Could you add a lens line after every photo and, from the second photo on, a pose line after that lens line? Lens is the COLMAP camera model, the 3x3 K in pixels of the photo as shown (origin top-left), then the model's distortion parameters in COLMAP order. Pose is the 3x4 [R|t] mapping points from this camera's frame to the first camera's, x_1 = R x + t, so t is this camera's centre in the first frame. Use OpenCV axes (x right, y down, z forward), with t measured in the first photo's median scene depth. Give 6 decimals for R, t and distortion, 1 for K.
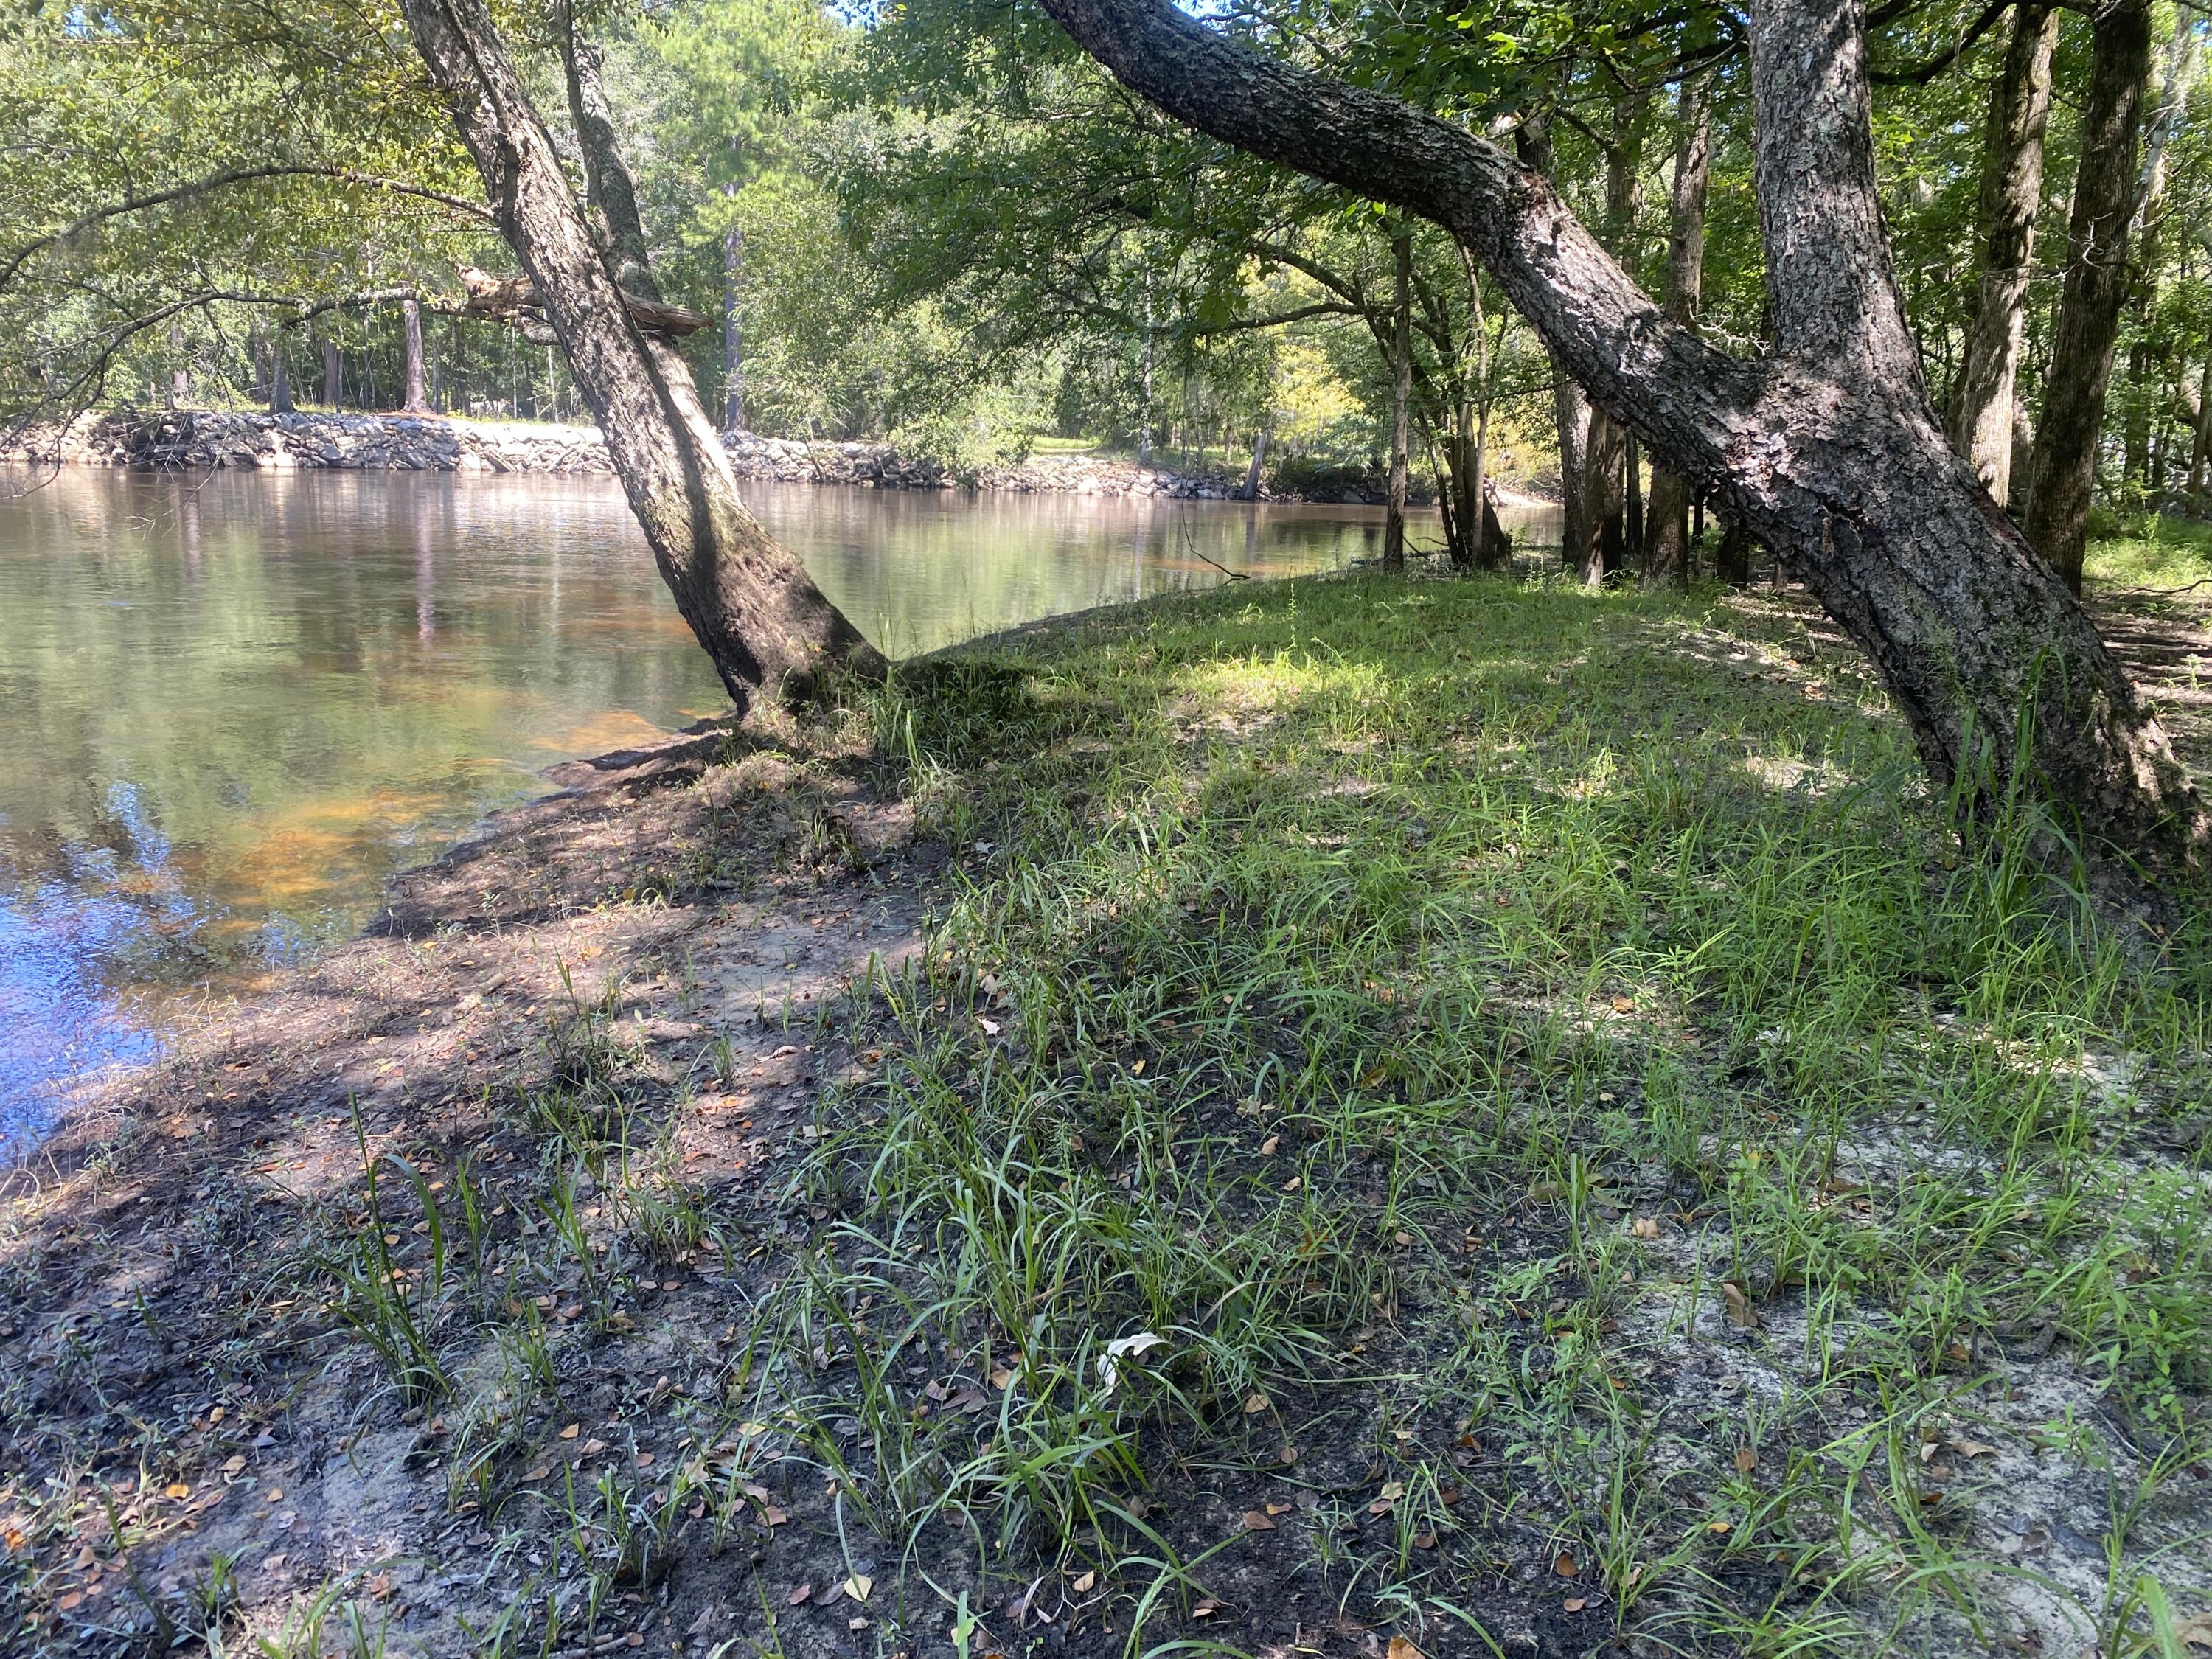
lens RADIAL K [[1753.3, 0, 1106.1], [0, 1753.3, 867.6], [0, 0, 1]] dist [0.043895, -0.068232]
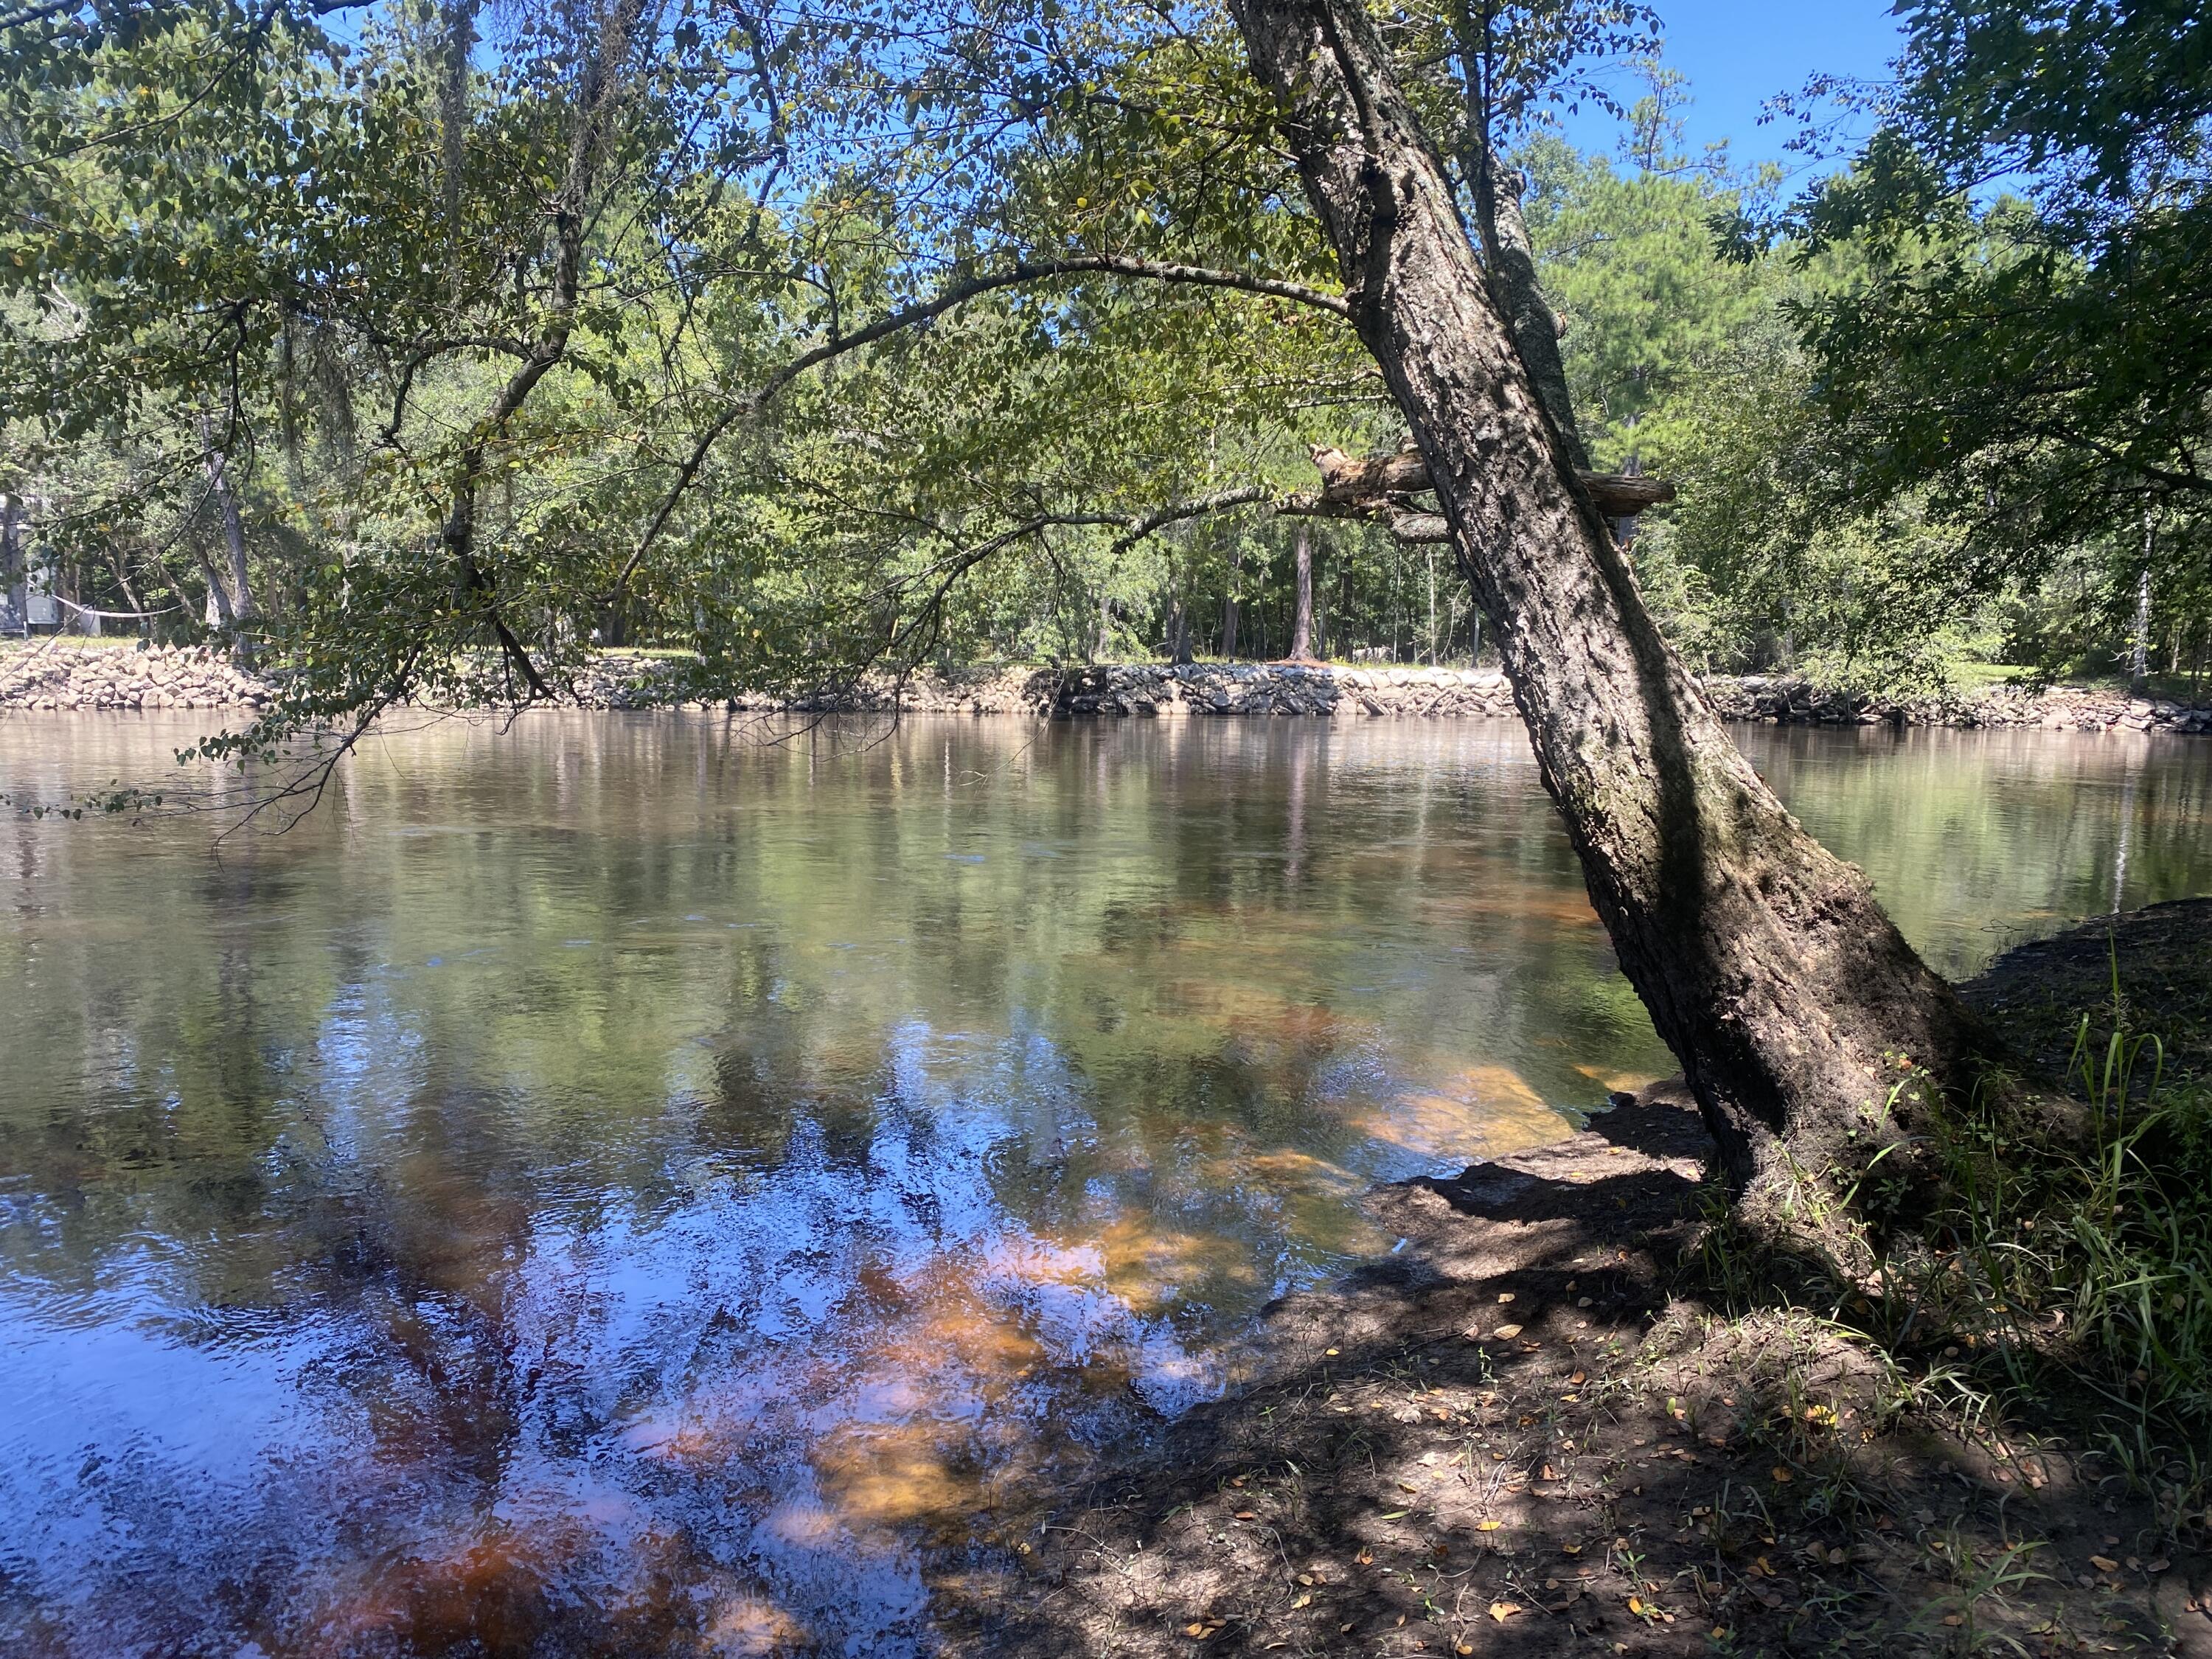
lens RADIAL K [[1700.4, 0, 1045.8], [0, 1700.4, 844.4], [0, 0, 1]] dist [0.031304, -0.045453]
pose [[0.868974, 0.023949, -0.494278, -0.031843], [-0.094355, 0.988522, -0.117985, -0.024249], [0.485779, 0.149164, 0.861260, 0.104844]]
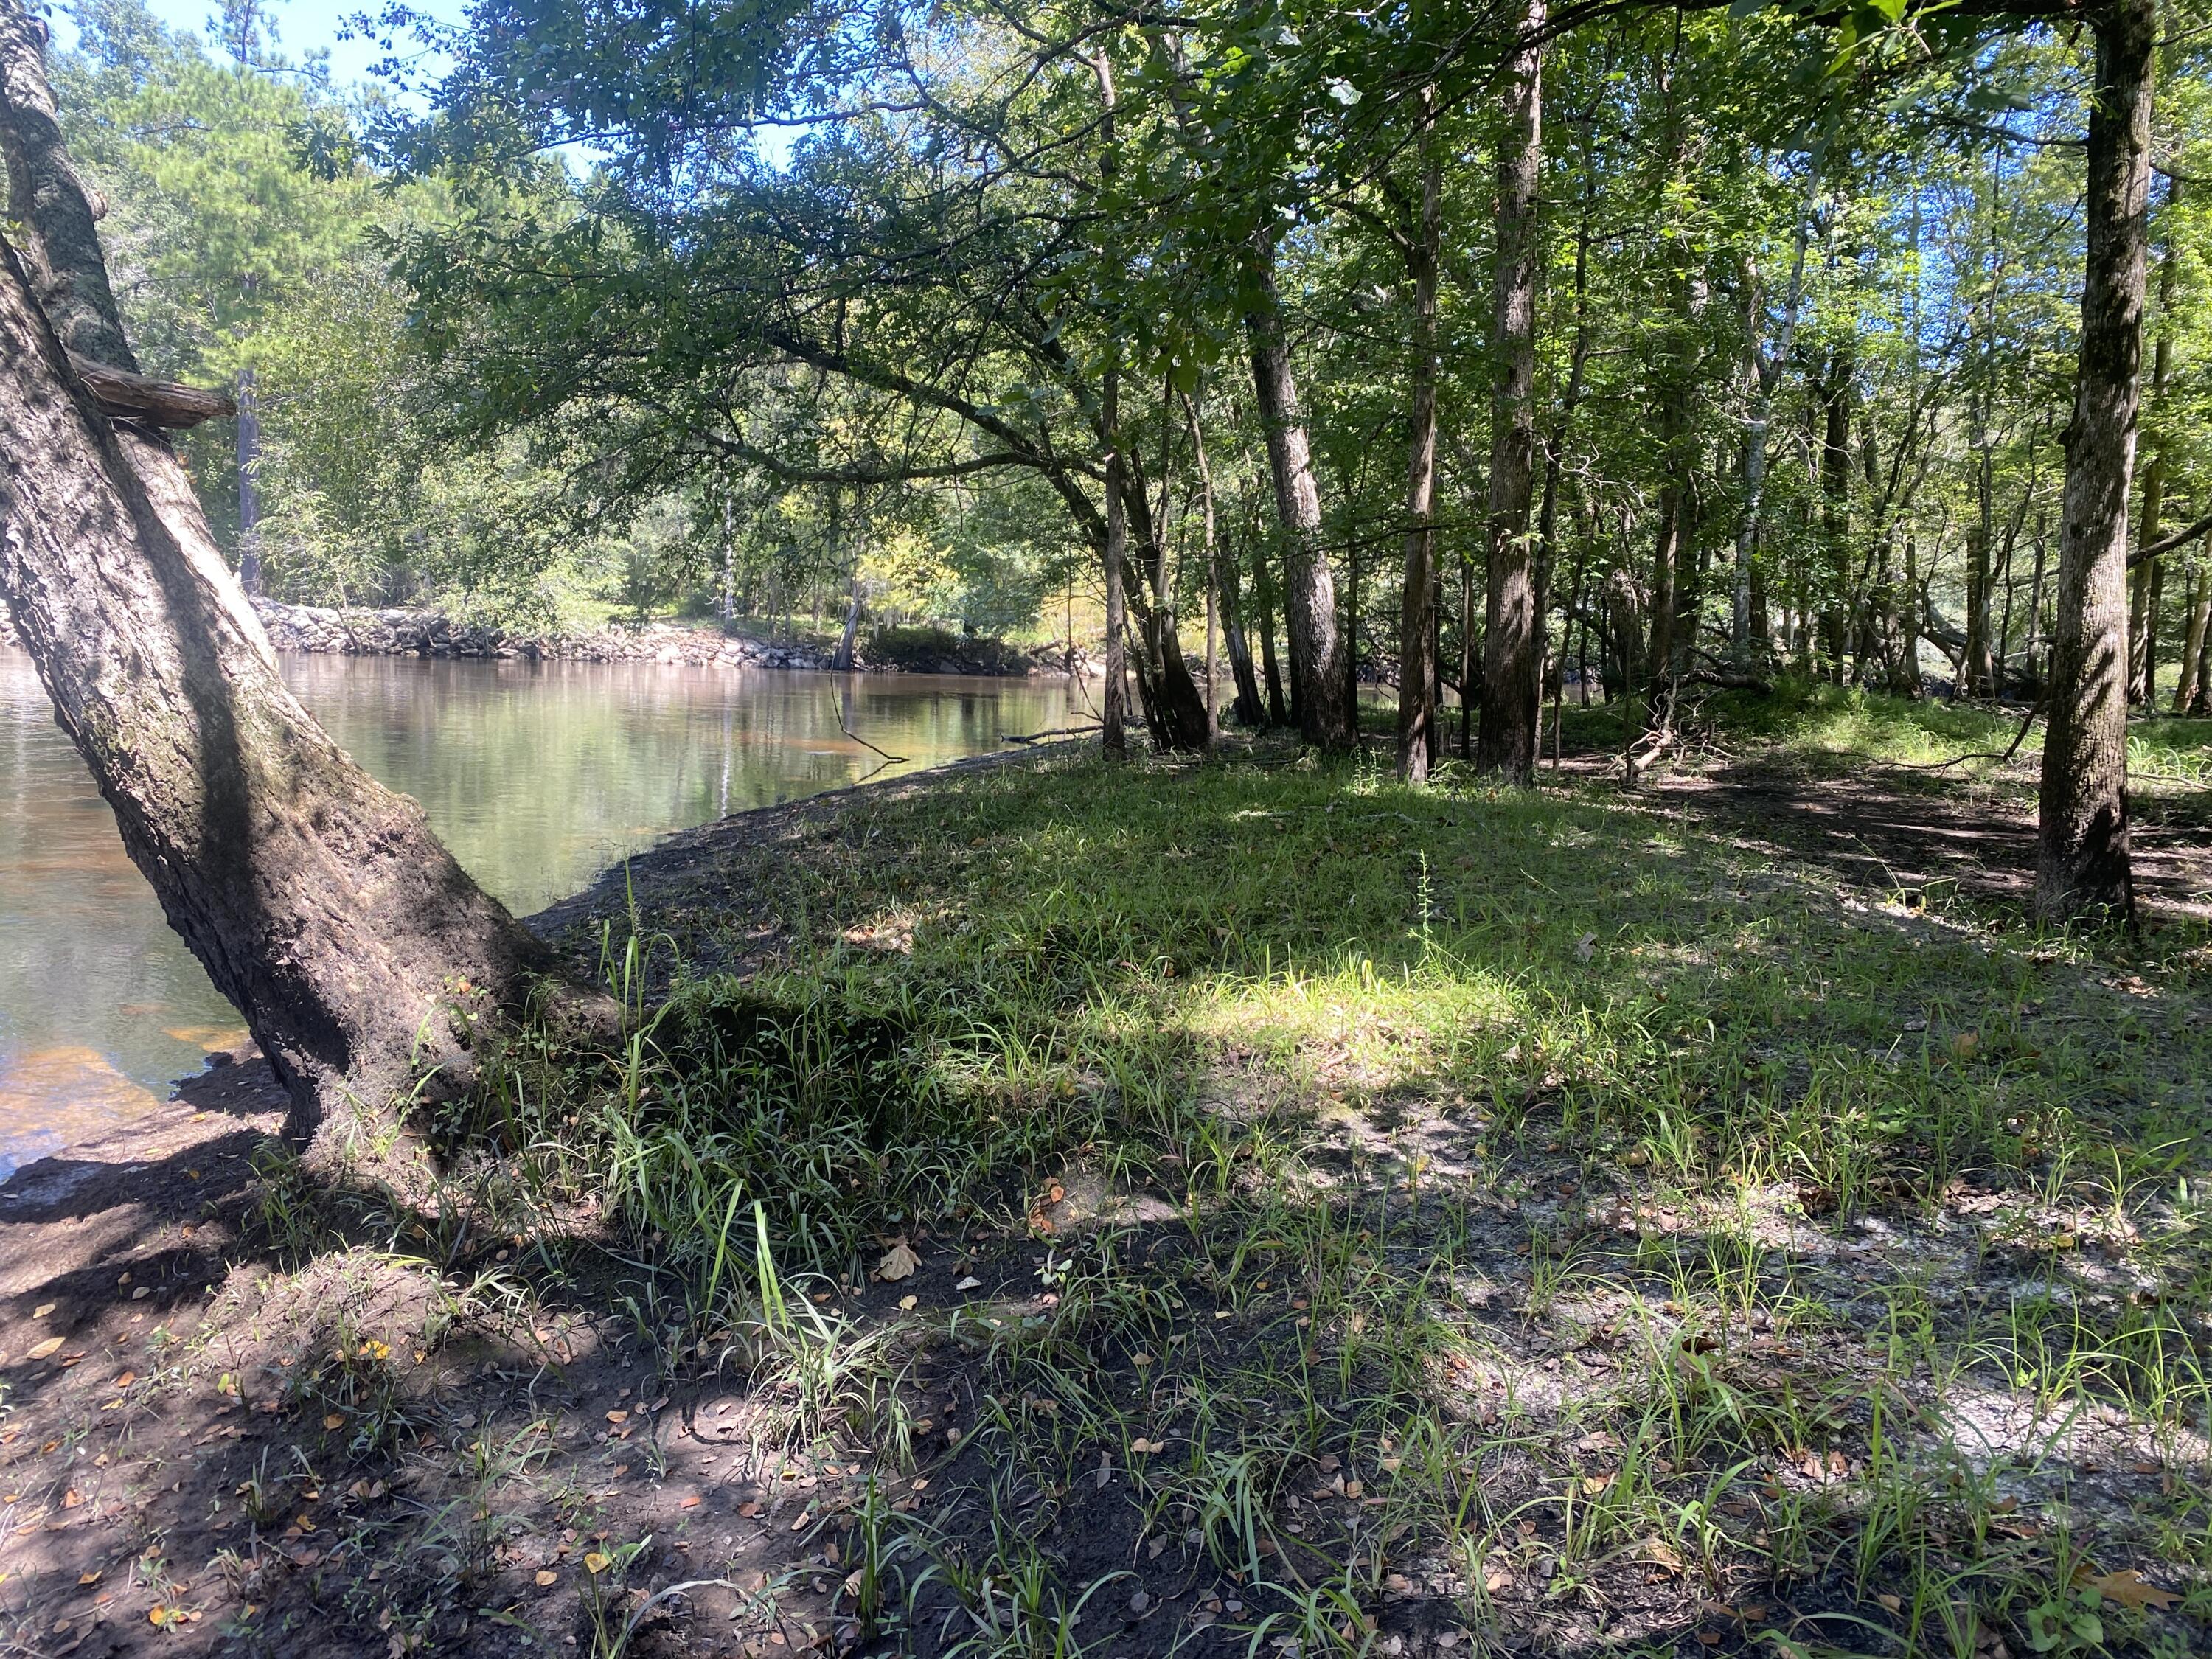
lens RADIAL K [[1708.3, 0, 1106.0], [0, 1708.3, 829.5], [0, 0, 1]] dist [0.008463, -0.005259]
pose [[0.966237, -0.030803, 0.255806, -0.025325], [0.058911, 0.992940, -0.102955, -0.024641], [-0.250829, 0.114548, 0.961230, 0.107376]]
